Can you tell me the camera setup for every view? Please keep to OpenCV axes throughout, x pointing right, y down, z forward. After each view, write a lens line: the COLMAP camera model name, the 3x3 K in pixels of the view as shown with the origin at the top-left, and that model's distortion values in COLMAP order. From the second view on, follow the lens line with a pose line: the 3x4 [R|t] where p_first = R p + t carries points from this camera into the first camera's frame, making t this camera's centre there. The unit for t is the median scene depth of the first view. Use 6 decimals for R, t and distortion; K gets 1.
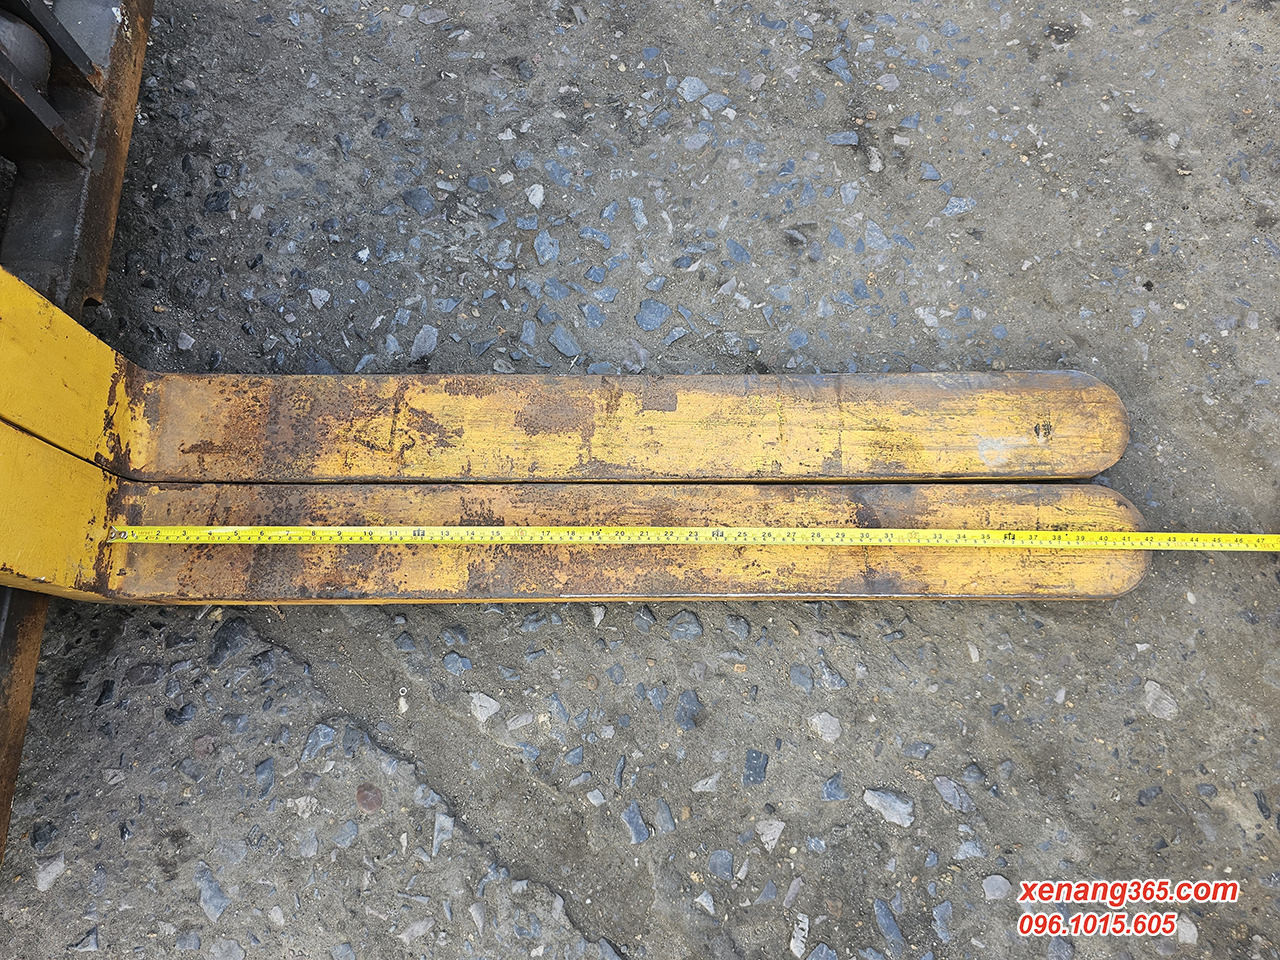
lens RADIAL K [[901.8, 0, 640.0], [0, 901.8, 480.0], [0, 0, 1]] dist [0.043658, -0.055350]
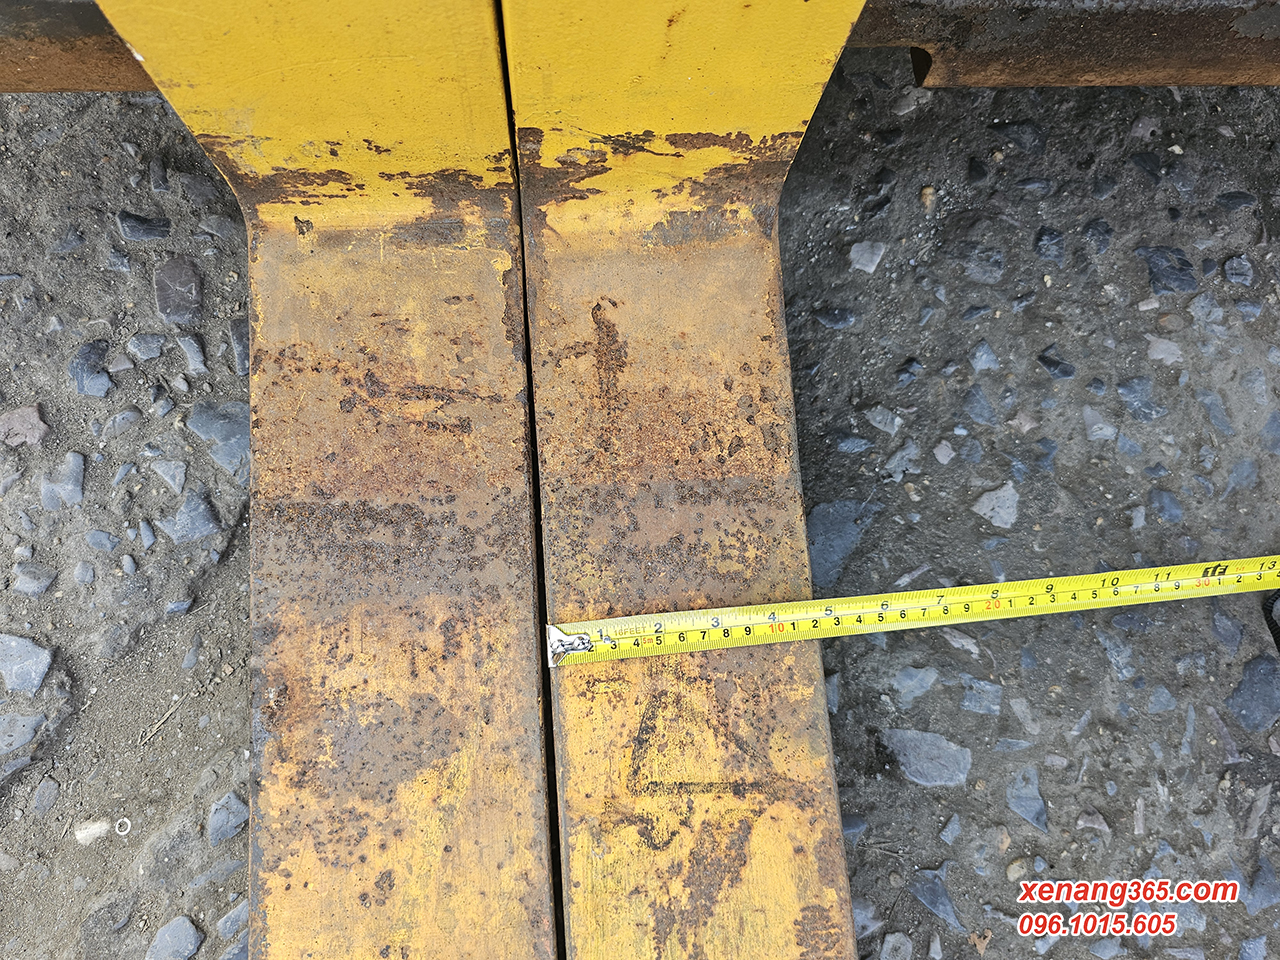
lens RADIAL K [[901.8, 0, 640.0], [0, 901.8, 480.0], [0, 0, 1]] dist [0.043658, -0.055350]
pose [[0.067198, 0.977934, -0.197813, -0.325505], [-0.980241, 0.101678, 0.169676, -0.114840], [0.186045, 0.182503, 0.965443, 0.582428]]
